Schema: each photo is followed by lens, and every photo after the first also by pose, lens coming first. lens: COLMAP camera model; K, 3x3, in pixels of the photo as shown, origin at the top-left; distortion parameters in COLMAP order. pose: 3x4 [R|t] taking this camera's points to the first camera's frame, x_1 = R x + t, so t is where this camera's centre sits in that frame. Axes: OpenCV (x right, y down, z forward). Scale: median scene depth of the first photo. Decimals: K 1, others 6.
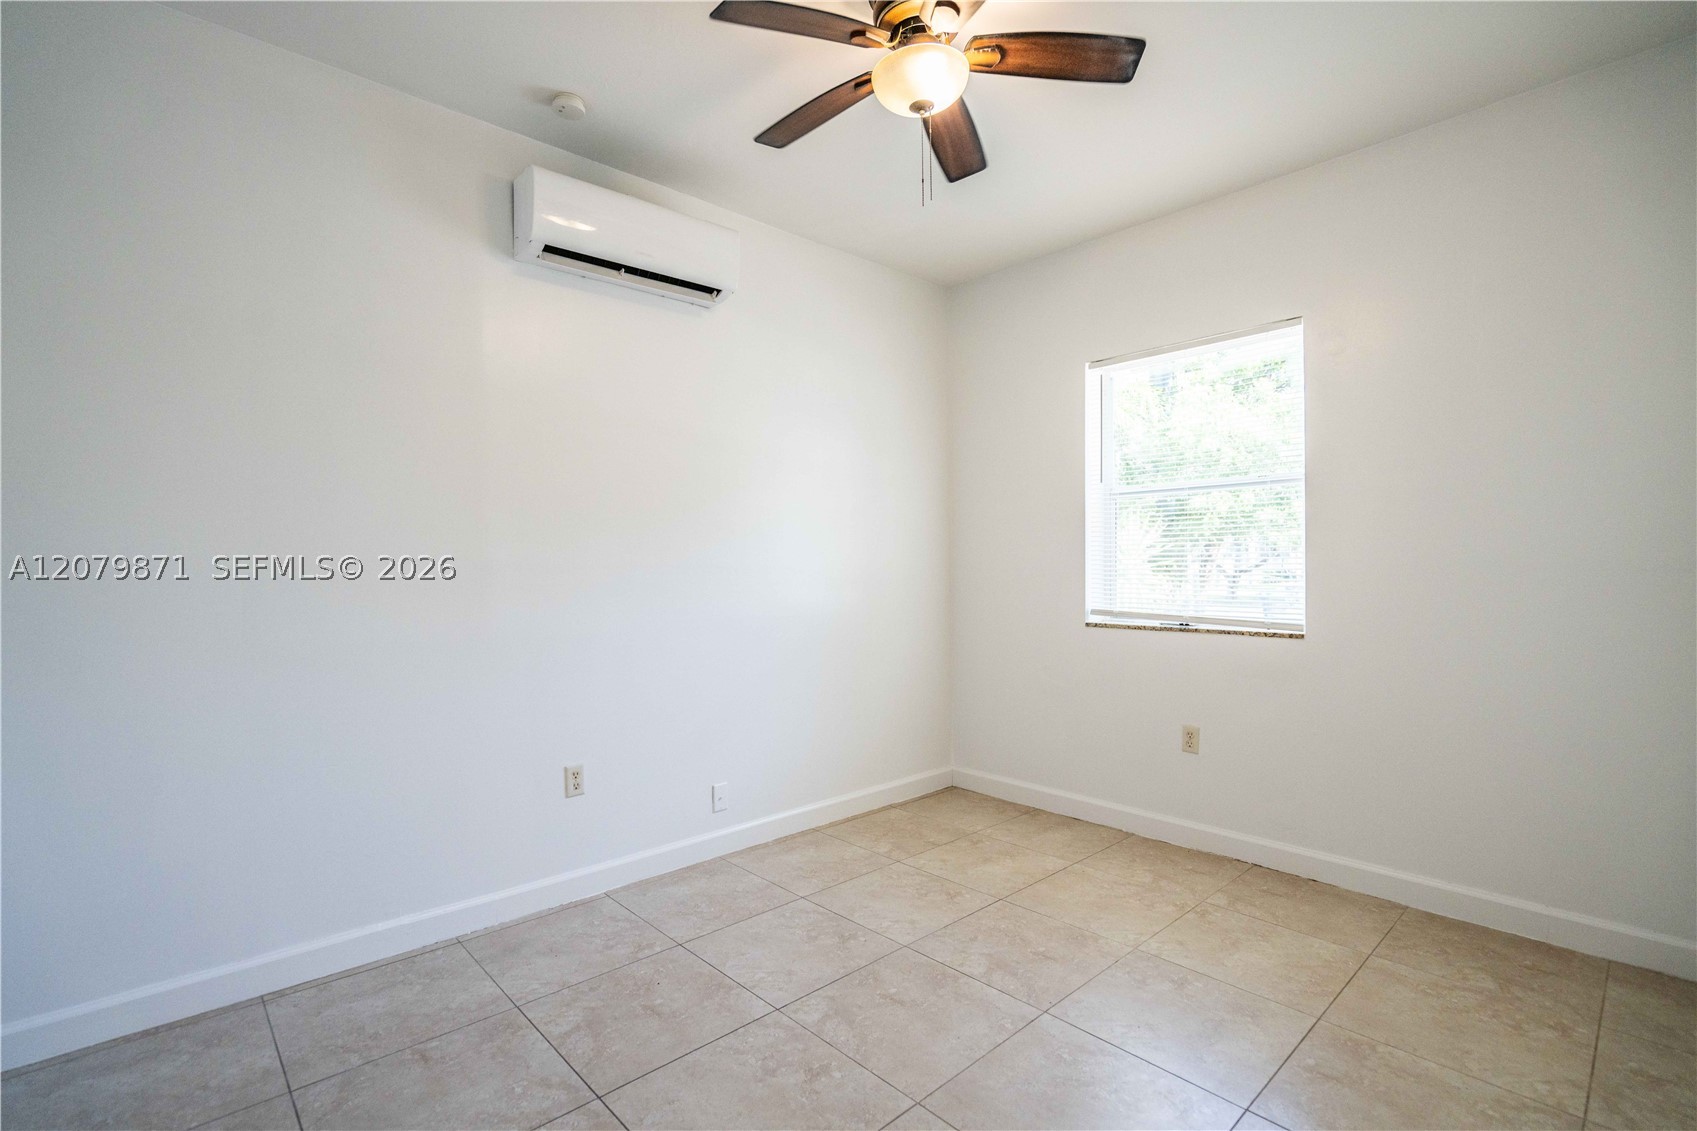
lens RADIAL K [[782.7, 0, 853.3], [0, 782.7, 568.8], [0, 0, 1]] dist [-0.000680, -0.000069]
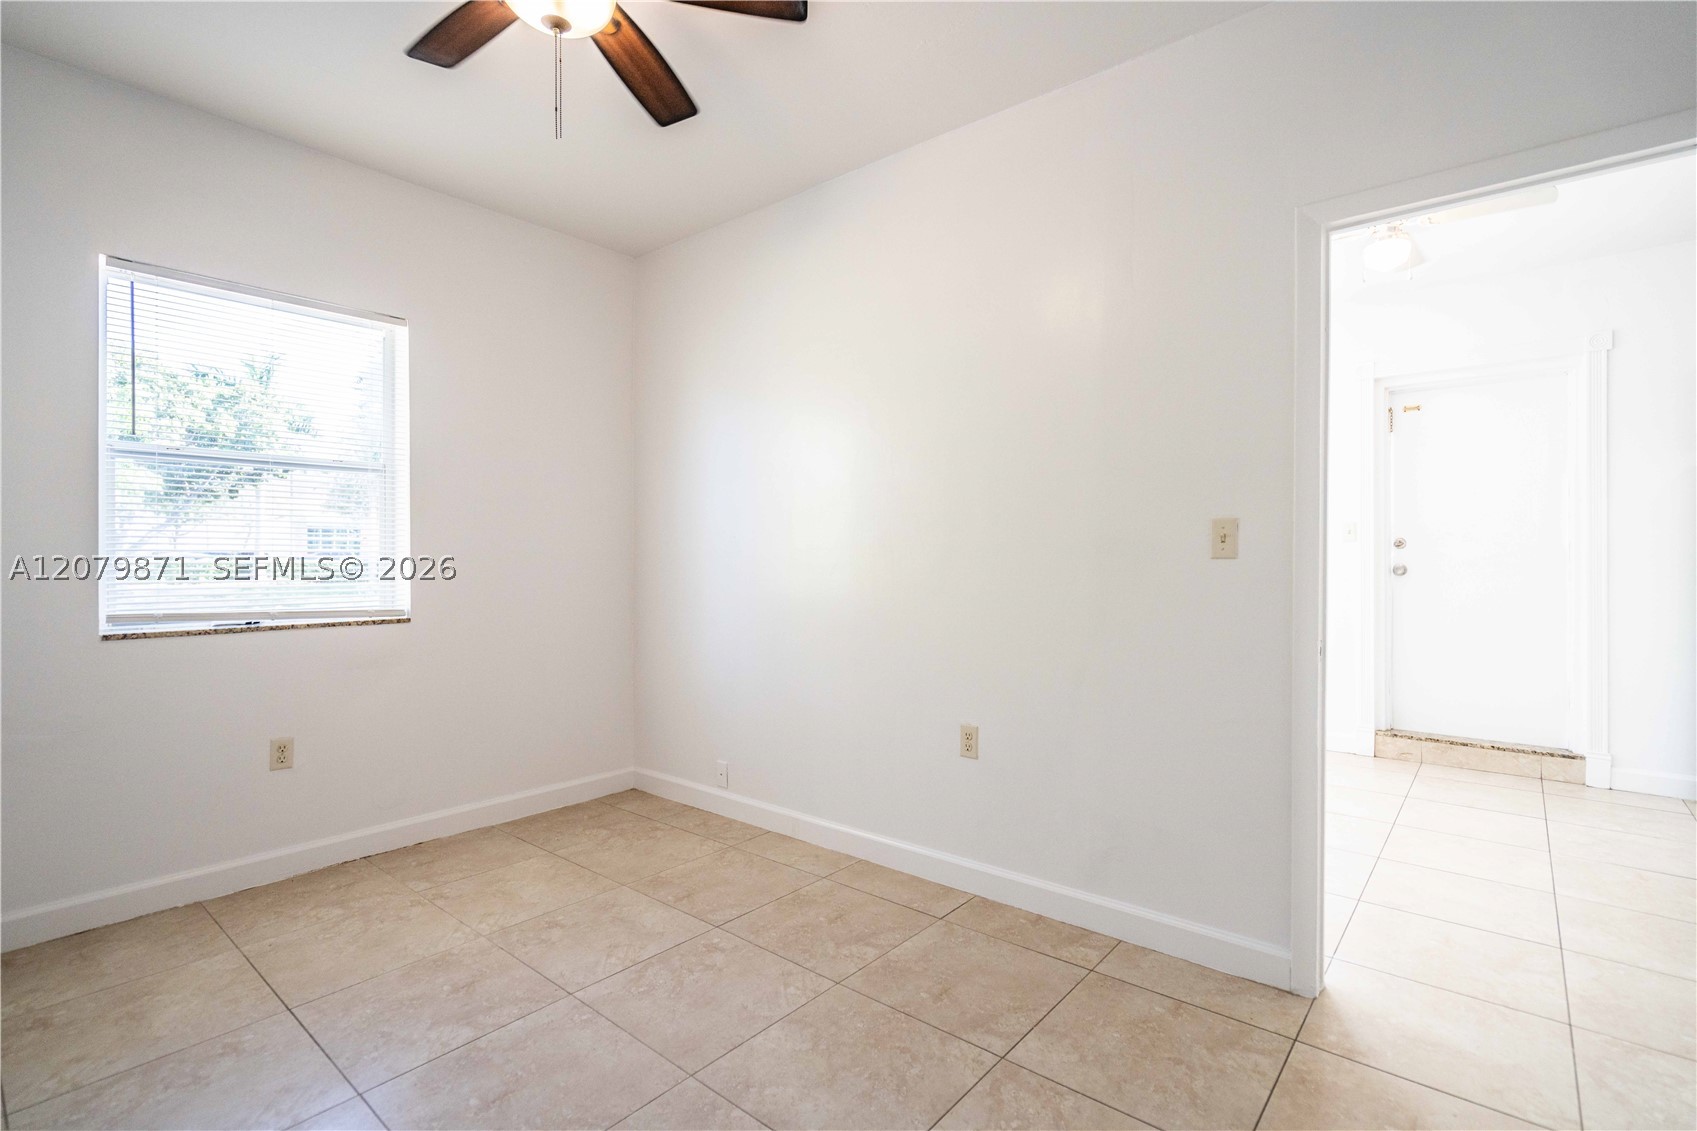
lens RADIAL K [[782.7, 0, 851.7], [0, 782.7, 559.8], [0, 0, 1]] dist [-0.000680, -0.000069]
pose [[-0.122348, -0.001242, 0.992487, -0.552148], [0.000920, 0.999999, 0.001365, 0.003193], [-0.992487, 0.001080, -0.122346, 0.526173]]
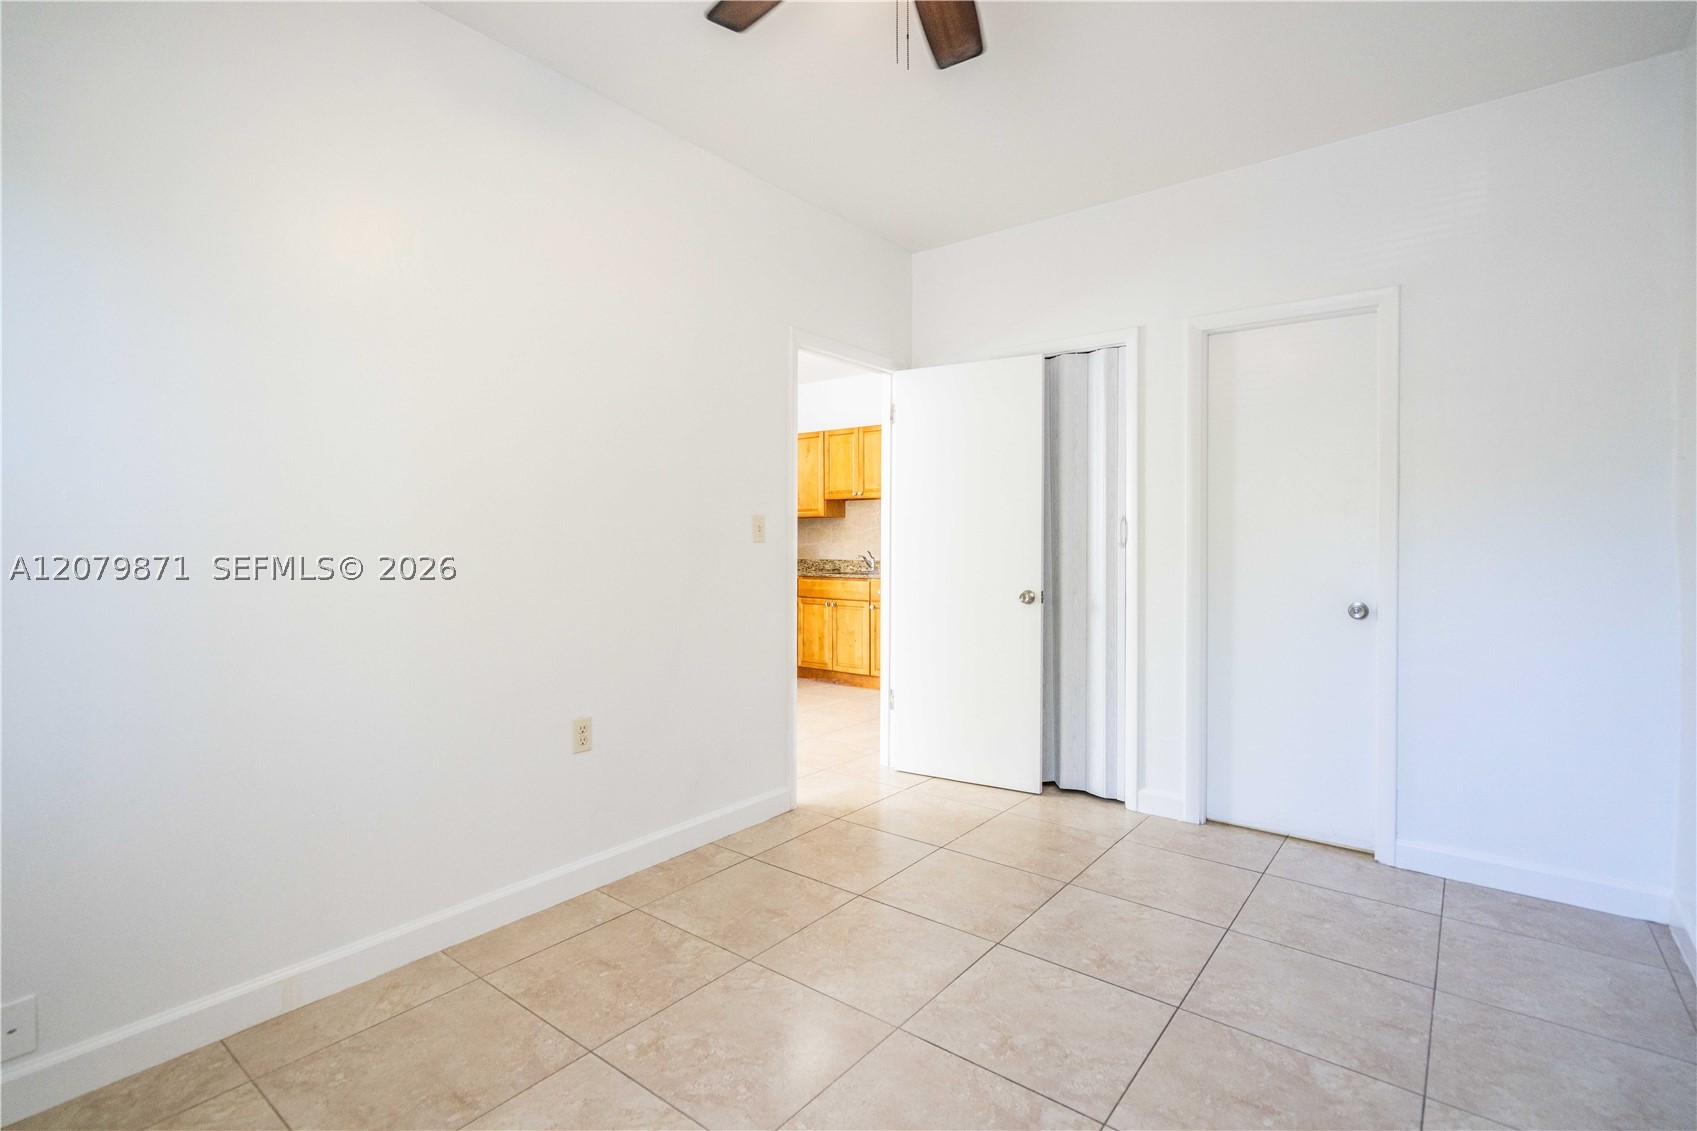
lens RADIAL K [[782.7, 0, 850.1], [0, 782.7, 560.0], [0, 0, 1]] dist [-0.000680, -0.000069]
pose [[-0.988948, 0.006475, -0.148122, 0.175290], [0.003427, 0.999777, 0.020826, 0.005909], [0.148224, 0.020088, -0.988750, 1.177902]]
